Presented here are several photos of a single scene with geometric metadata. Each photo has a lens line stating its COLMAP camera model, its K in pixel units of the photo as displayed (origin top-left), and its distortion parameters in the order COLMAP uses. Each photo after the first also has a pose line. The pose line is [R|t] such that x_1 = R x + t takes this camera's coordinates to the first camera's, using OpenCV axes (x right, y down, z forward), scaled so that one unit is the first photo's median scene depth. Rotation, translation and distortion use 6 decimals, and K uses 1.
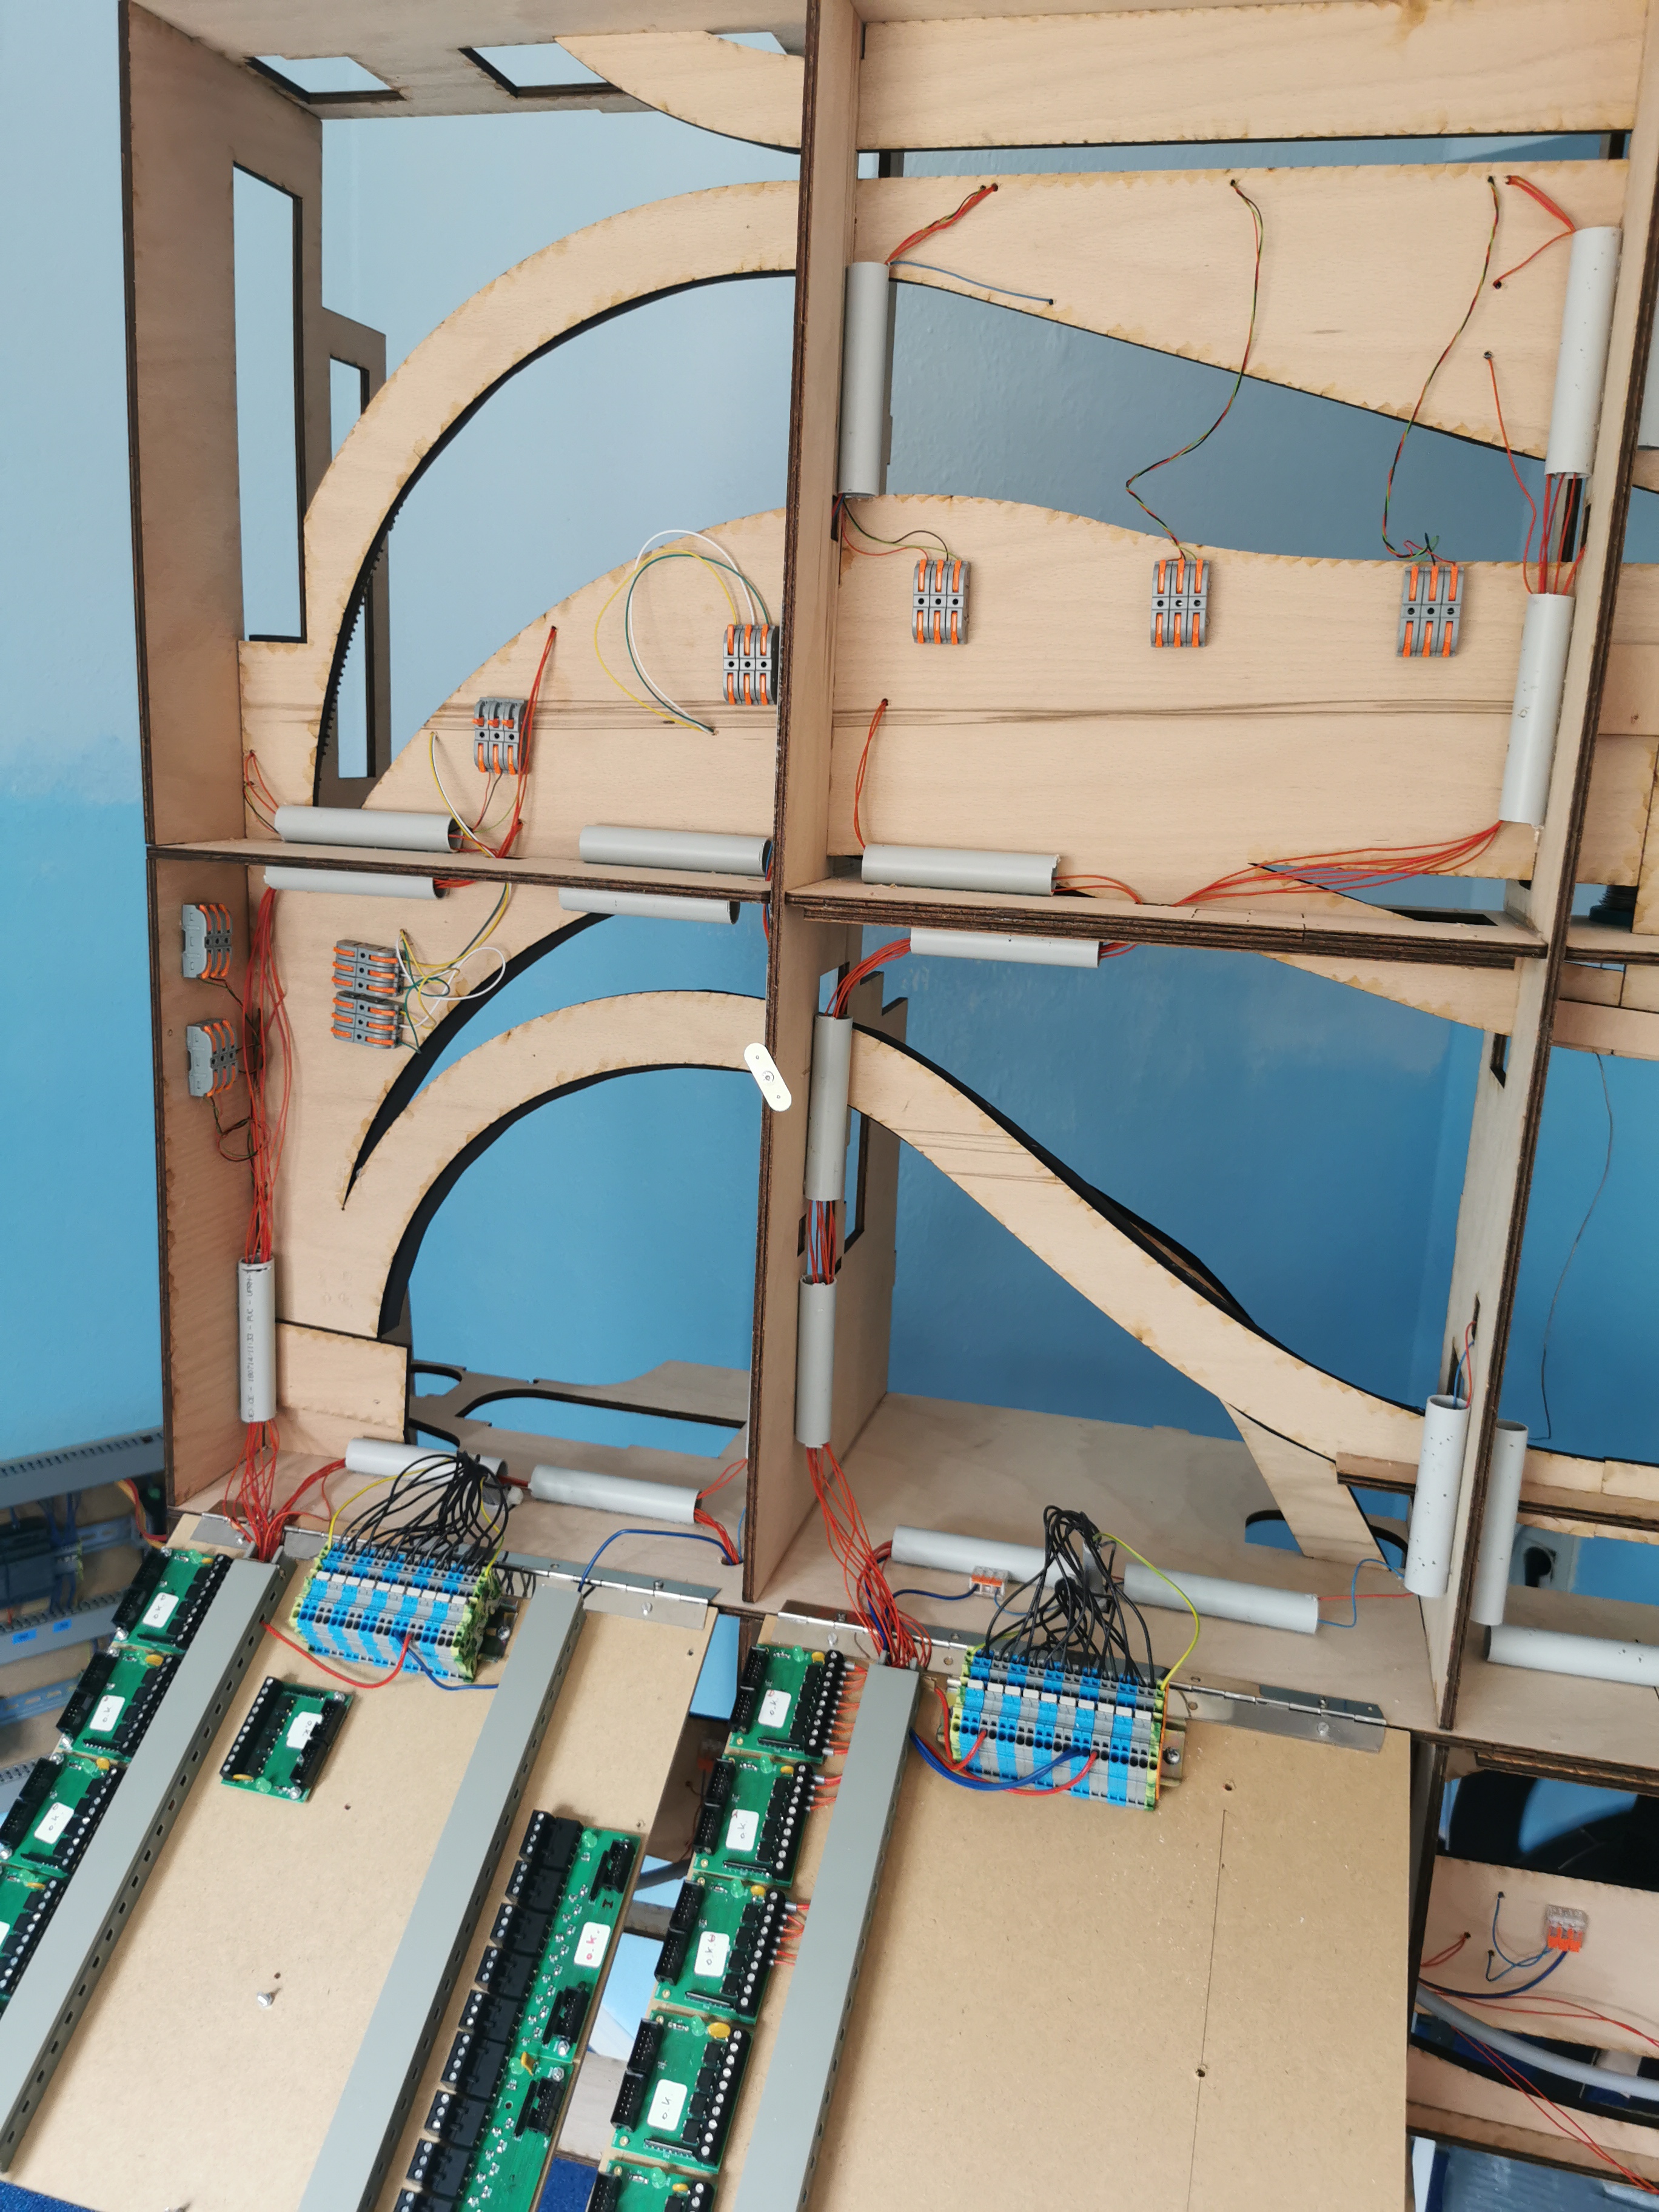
lens RADIAL K [[1733.3, 0, 834.2], [0, 1733.3, 1101.0], [0, 0, 1]] dist [0.052091, -0.092454]
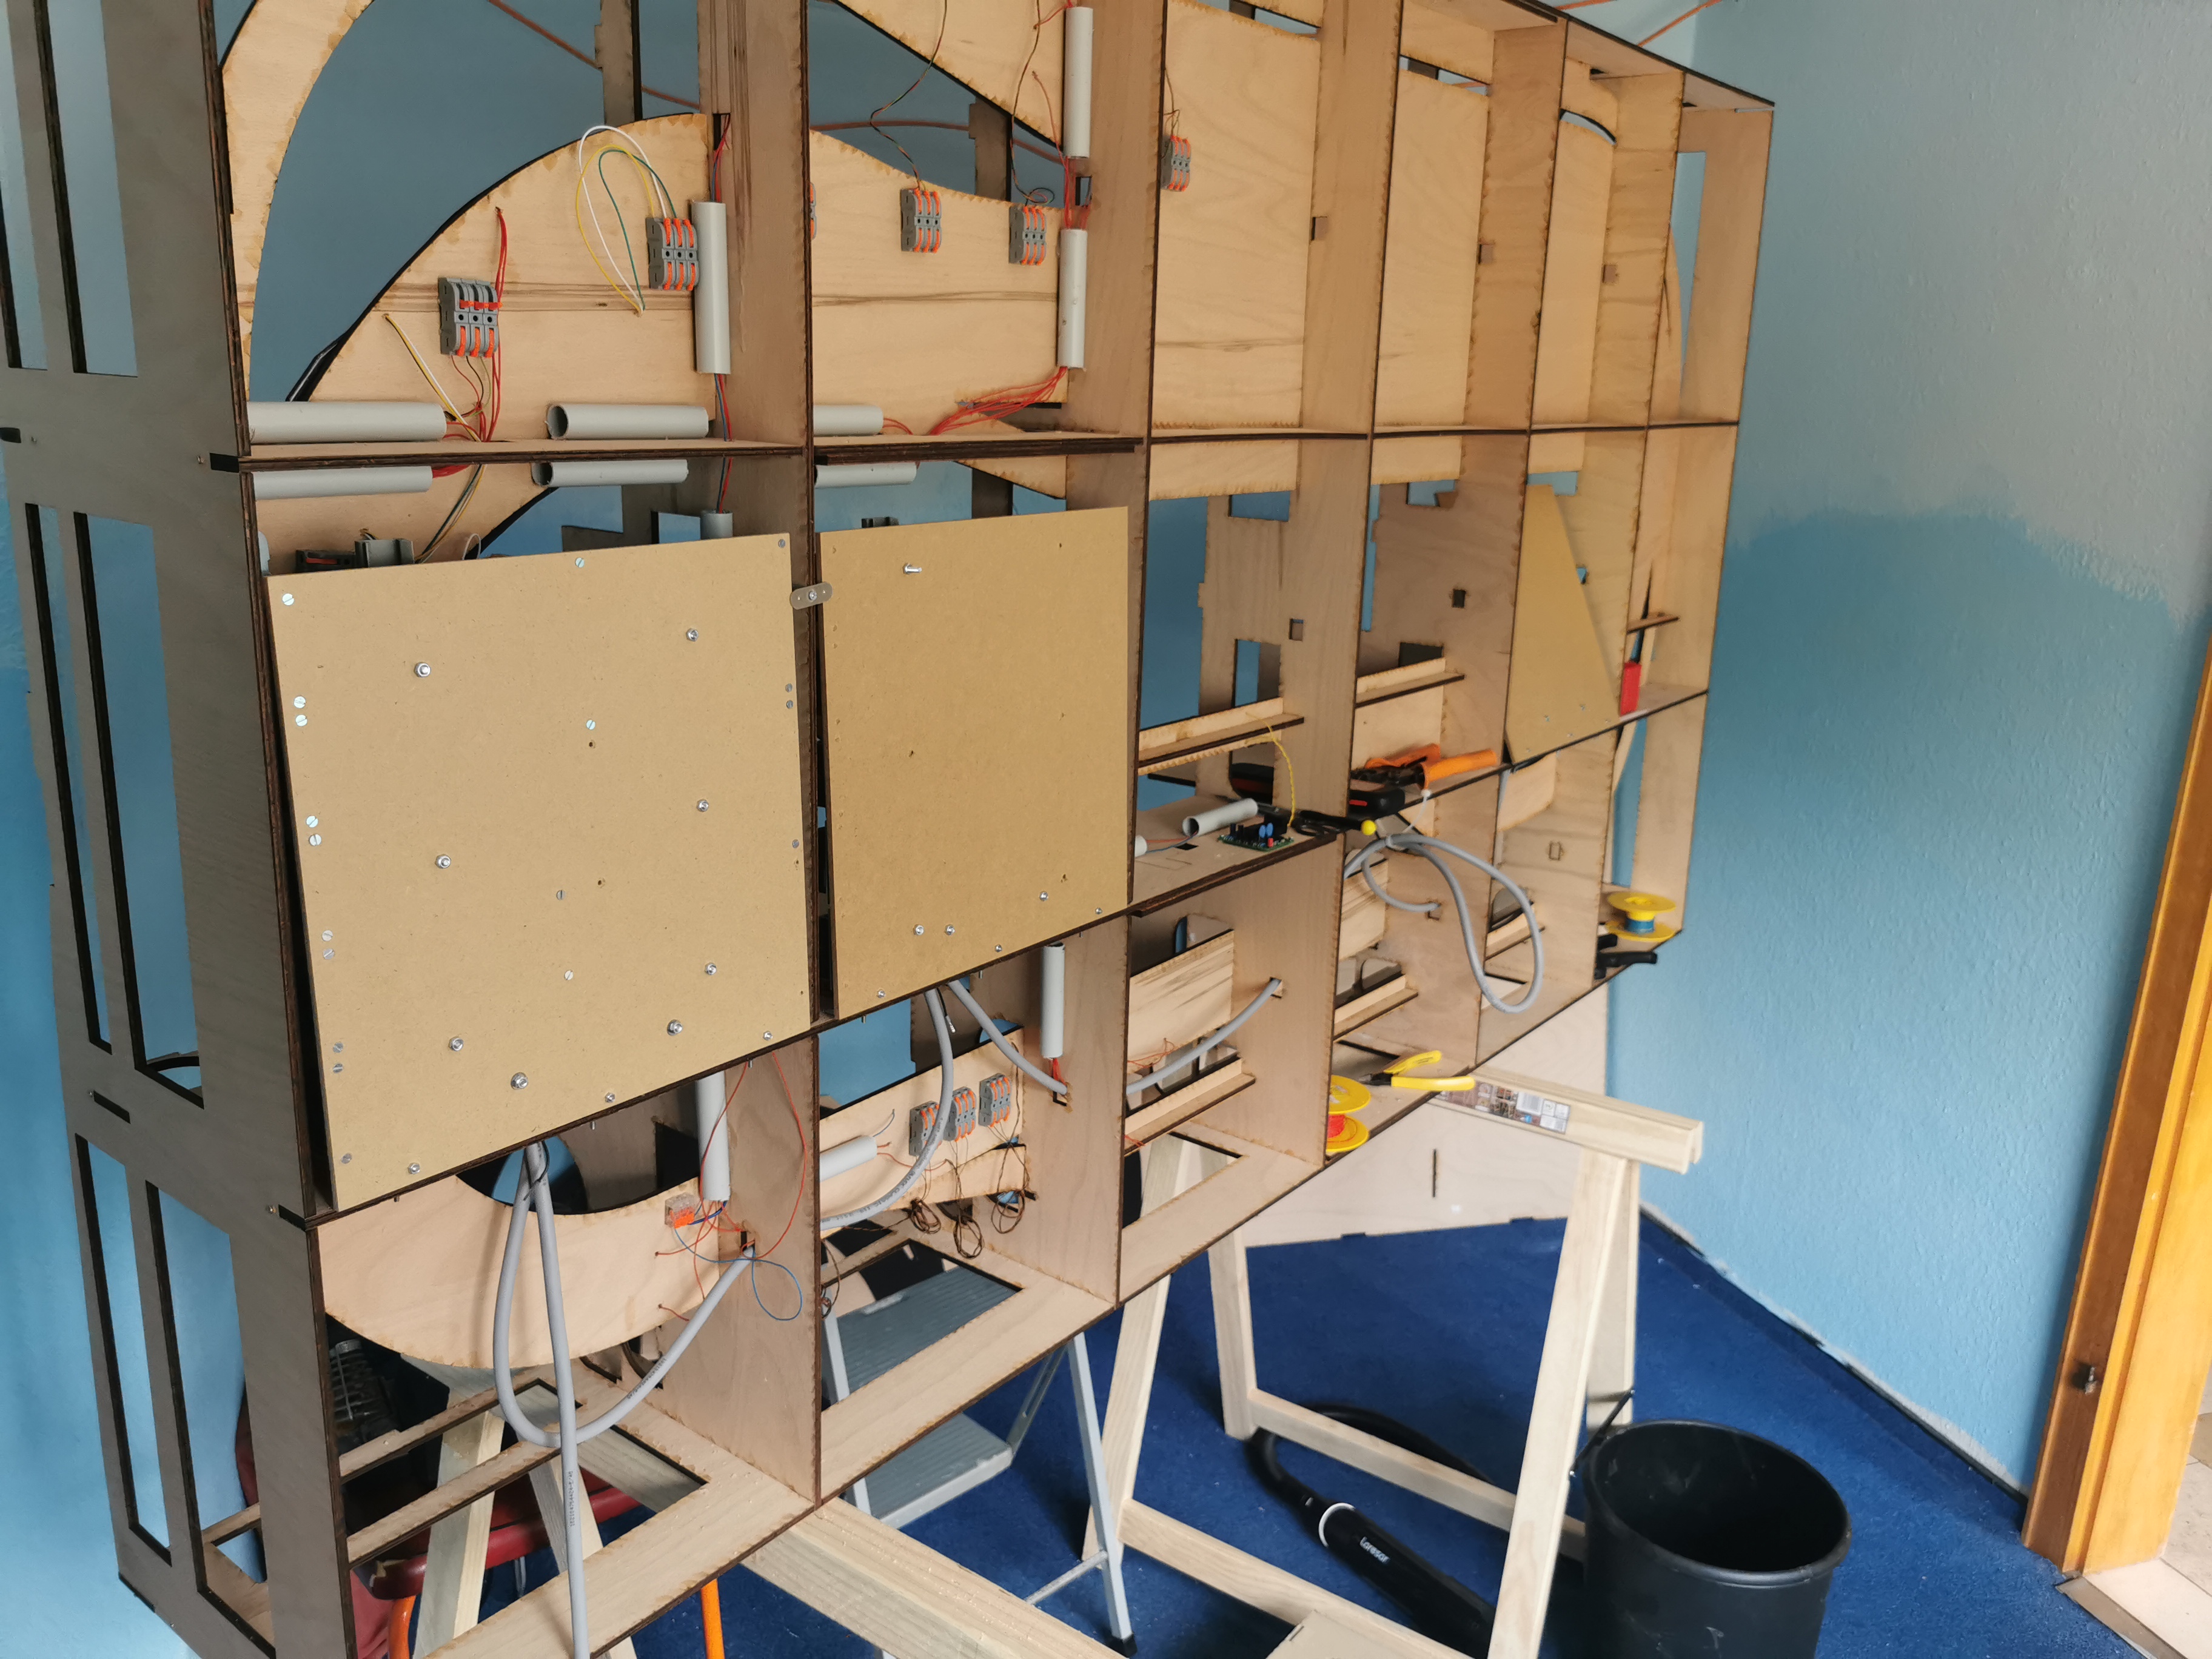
lens RADIAL K [[1710.2, 0, 1107.0], [0, 1710.2, 818.4], [0, 0, 1]] dist [0.038404, -0.066324]
pose [[0.384790, -0.272243, 0.881941, -1.003185], [0.176337, 0.959595, 0.219278, -0.085282], [-0.906003, 0.071142, 0.417249, 0.272146]]
